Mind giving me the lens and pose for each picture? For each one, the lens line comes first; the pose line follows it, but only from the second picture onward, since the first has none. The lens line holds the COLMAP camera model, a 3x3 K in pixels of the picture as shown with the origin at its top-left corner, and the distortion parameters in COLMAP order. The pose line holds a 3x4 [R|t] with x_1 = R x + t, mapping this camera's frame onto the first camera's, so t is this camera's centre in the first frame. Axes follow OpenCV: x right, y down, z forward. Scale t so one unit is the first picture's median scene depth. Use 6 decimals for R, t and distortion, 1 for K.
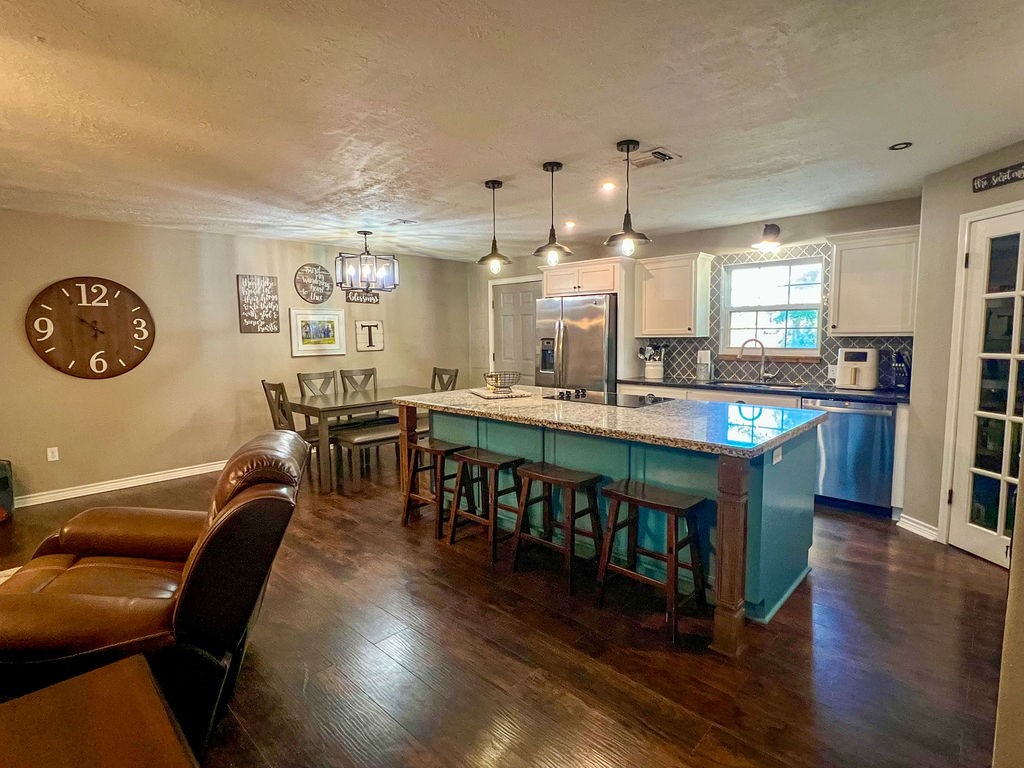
lens RADIAL K [[511.0, 0, 511.3], [0, 511.0, 383.8], [0, 0, 1]] dist [-0.000928, -0.000911]
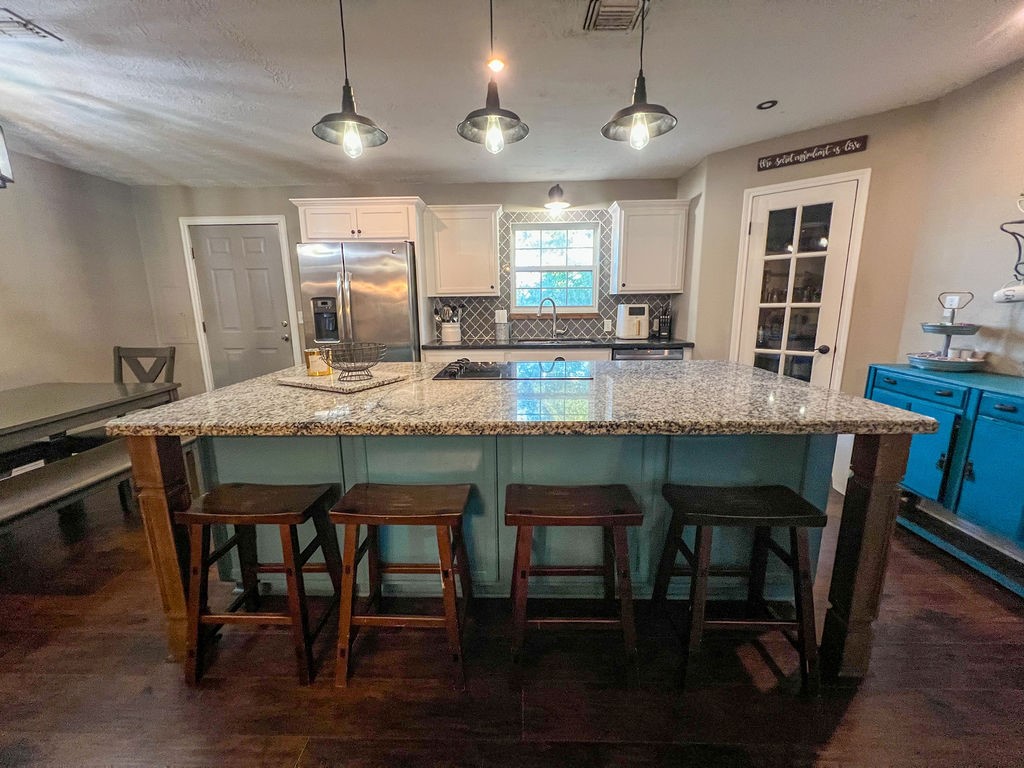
lens RADIAL K [[408.7, 0, 507.3], [0, 408.7, 381.1], [0, 0, 1]] dist [-0.001248, 0.000003]
pose [[0.743109, -0.127280, 0.656954, -0.169567], [0.070476, 0.991171, 0.112313, -0.017863], [-0.665449, -0.037161, 0.745518, 0.437013]]
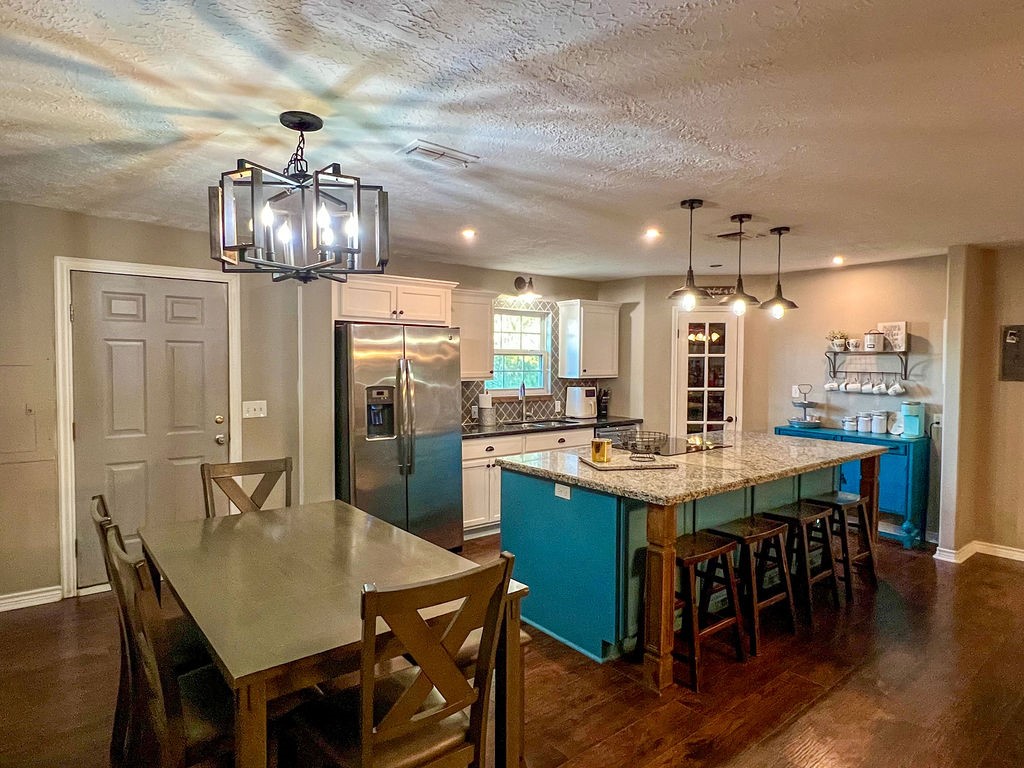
lens RADIAL K [[592.1, 0, 503.7], [0, 592.1, 385.8], [0, 0, 1]] dist [0.000346, -0.002590]
pose [[0.138387, -0.031575, 0.989875, -0.779993], [0.090801, 0.995687, 0.019066, -0.108861], [-0.986207, 0.087243, 0.140657, 0.897525]]
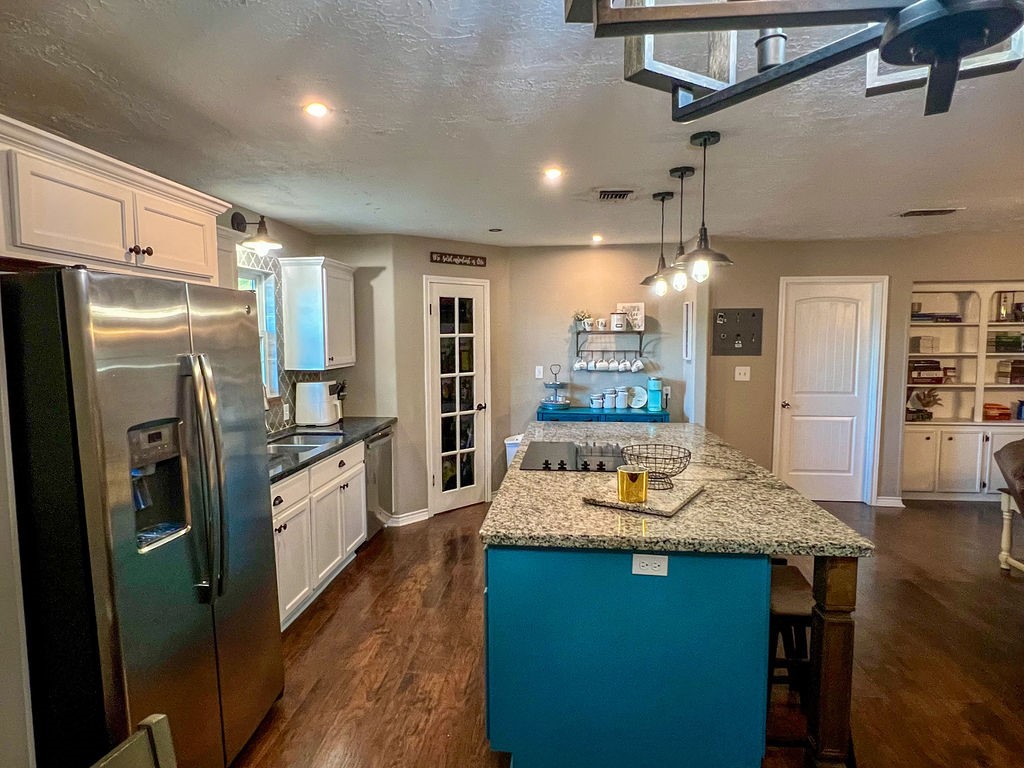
lens RADIAL K [[592.1, 0, 507.0], [0, 592.1, 385.8], [0, 0, 1]] dist [0.000346, -0.002590]
pose [[-0.611255, -0.053094, 0.789650, -0.356828], [0.090986, 0.986418, 0.136755, -0.162703], [-0.786186, 0.155439, -0.598122, 1.256108]]
